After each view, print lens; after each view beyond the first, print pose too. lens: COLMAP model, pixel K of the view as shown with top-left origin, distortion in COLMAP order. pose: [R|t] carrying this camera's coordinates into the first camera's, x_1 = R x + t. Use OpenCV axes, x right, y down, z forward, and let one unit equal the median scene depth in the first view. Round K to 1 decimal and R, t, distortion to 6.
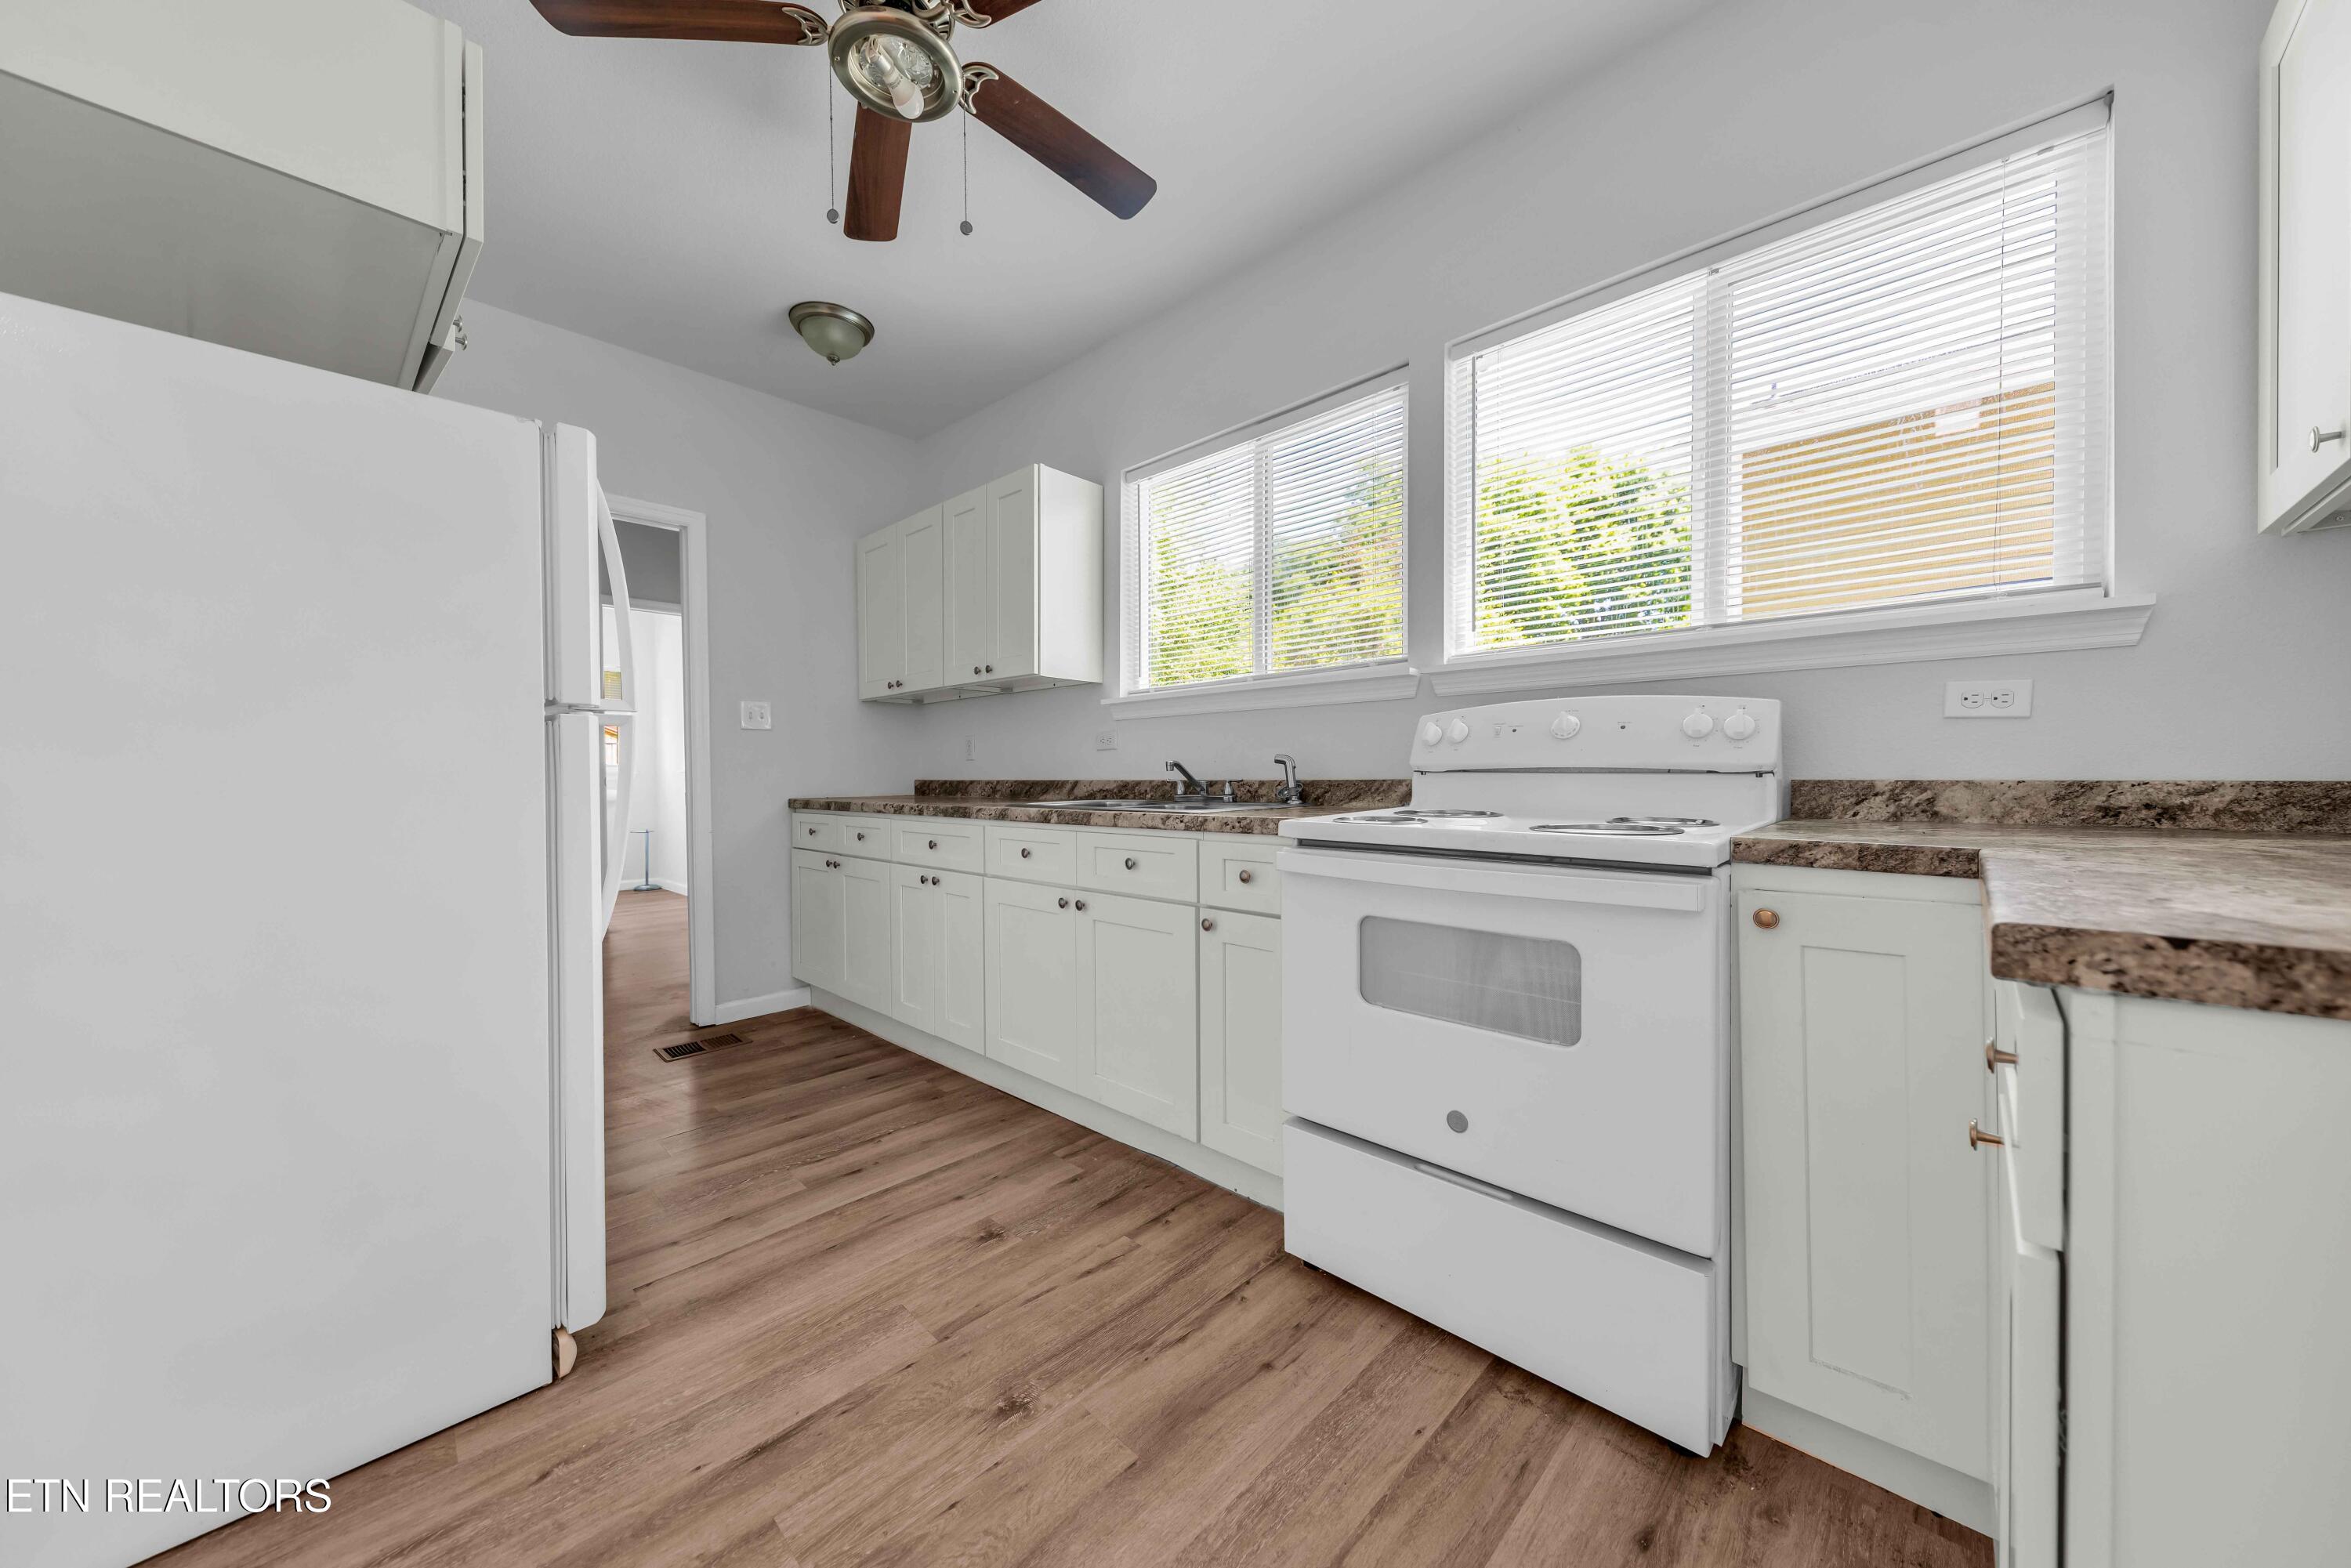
lens RADIAL K [[800.4, 0, 1194.2], [0, 800.4, 780.3], [0, 0, 1]] dist [0.017057, -0.005458]
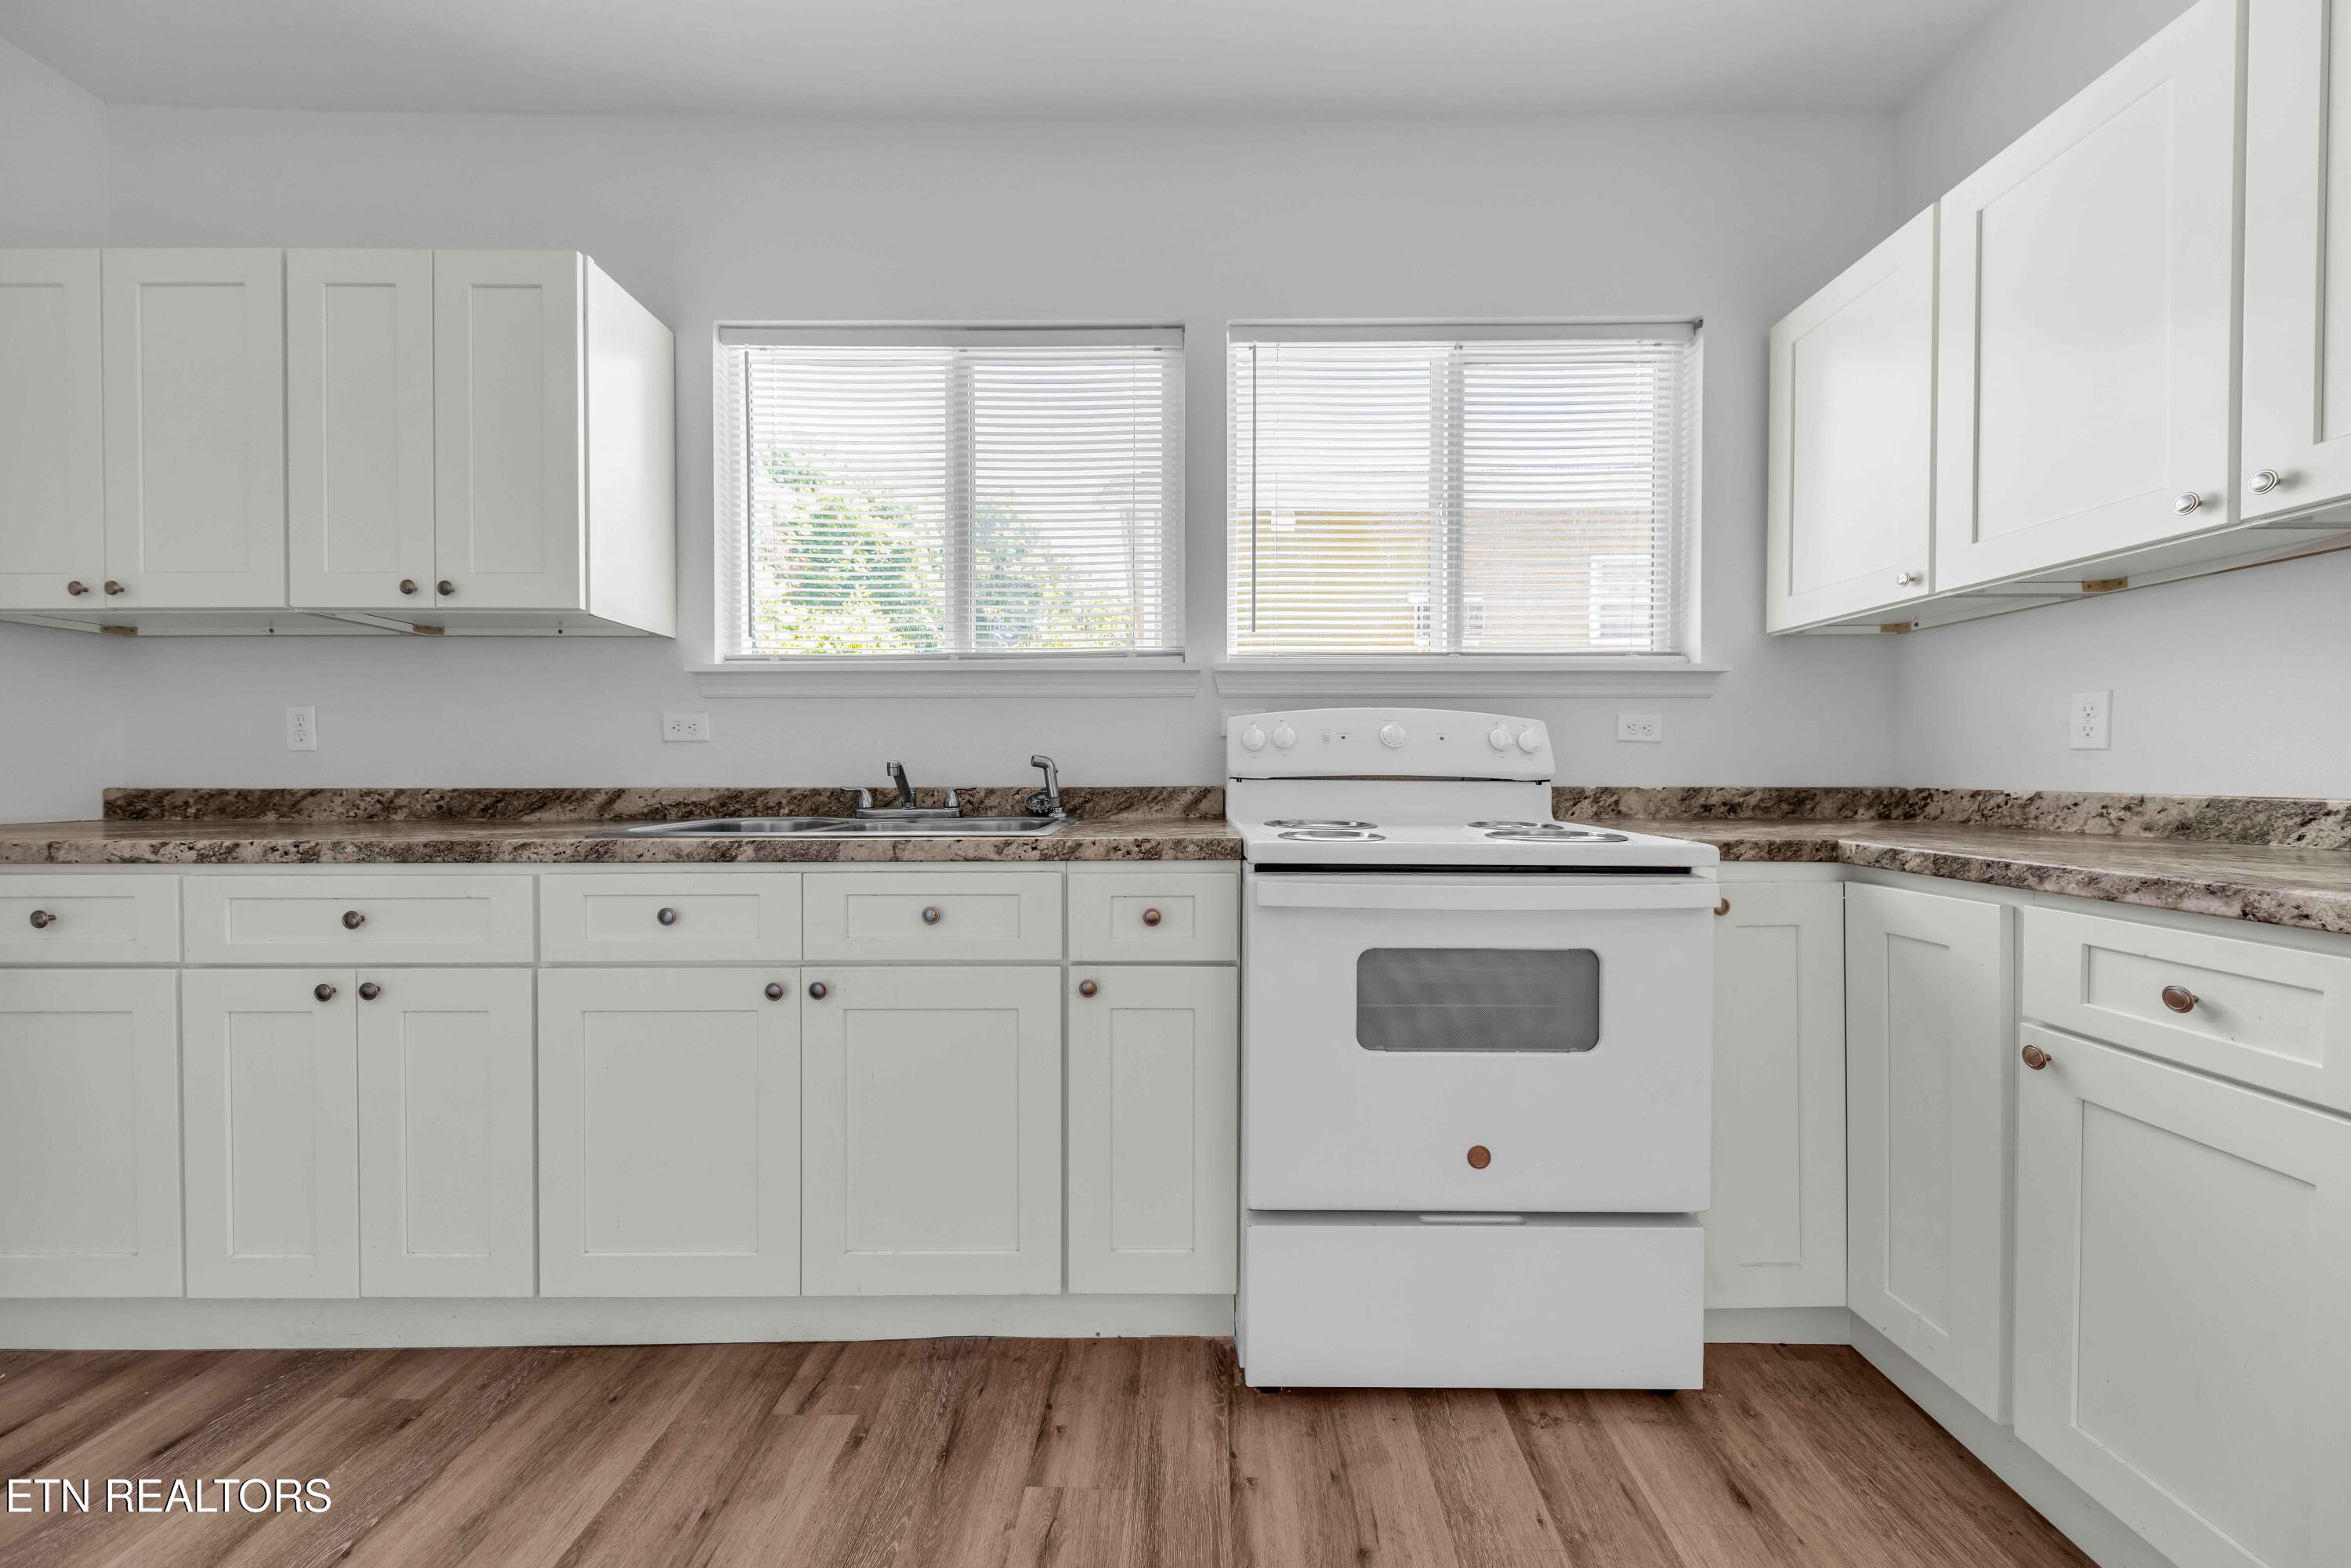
lens RADIAL K [[800.4, 0, 1194.2], [0, 800.4, 780.3], [0, 0, 1]] dist [0.017057, -0.005458]
pose [[0.740422, -0.000237, 0.672142, -0.395204], [0.001418, 0.999998, -0.001209, -0.008201], [-0.672141, 0.001849, 0.740421, 0.386436]]
